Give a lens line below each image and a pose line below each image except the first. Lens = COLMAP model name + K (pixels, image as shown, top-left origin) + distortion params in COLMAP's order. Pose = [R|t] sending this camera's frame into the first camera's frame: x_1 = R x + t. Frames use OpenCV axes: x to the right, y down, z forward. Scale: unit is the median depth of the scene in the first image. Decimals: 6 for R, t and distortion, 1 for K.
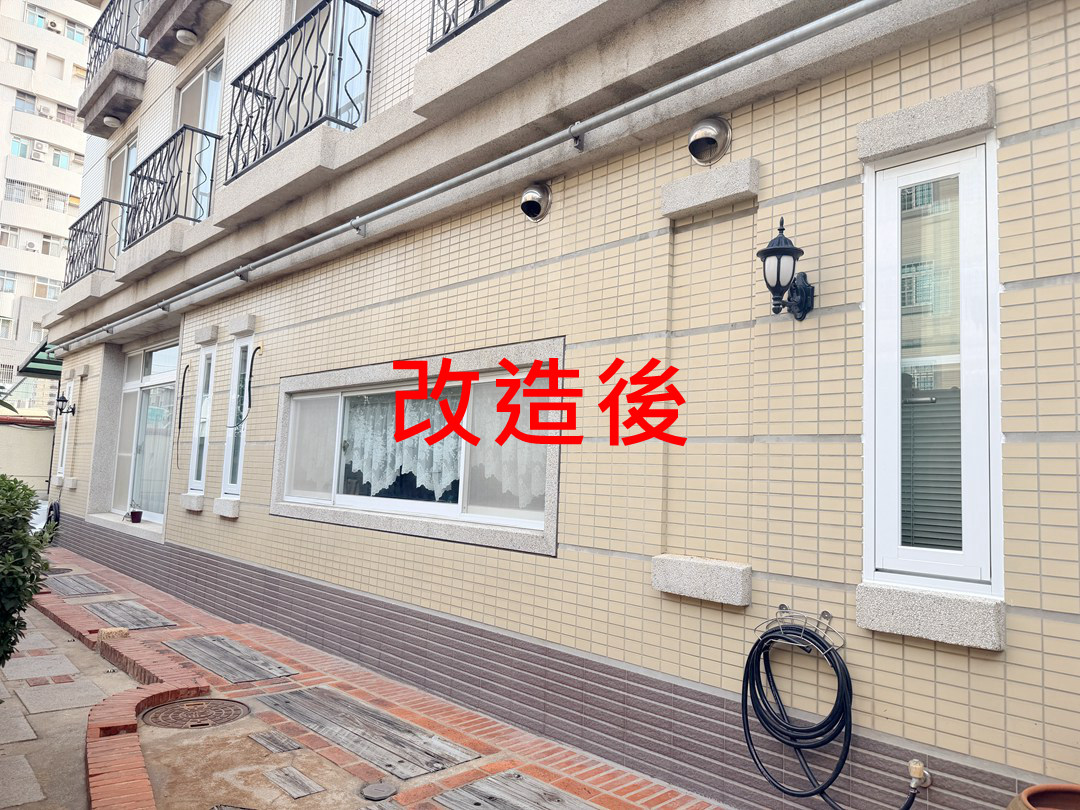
lens RADIAL K [[758.2, 0, 530.0], [0, 758.2, 398.2], [0, 0, 1]] dist [0.006809, -0.016034]
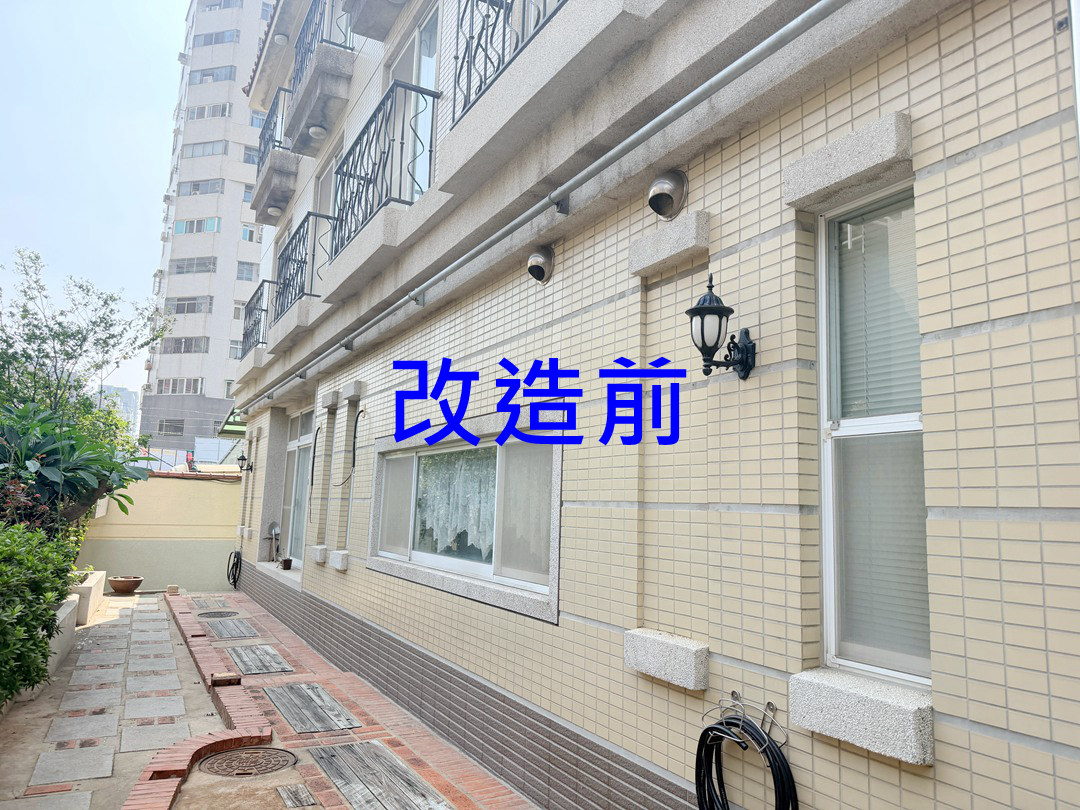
lens RADIAL K [[758.2, 0, 529.4], [0, 758.2, 398.4], [0, 0, 1]] dist [0.006809, -0.016034]
pose [[0.968888, -0.048662, -0.242667, 0.252705], [0.036145, 0.997789, -0.055769, -0.029000], [0.244844, 0.045263, 0.968505, 0.028355]]
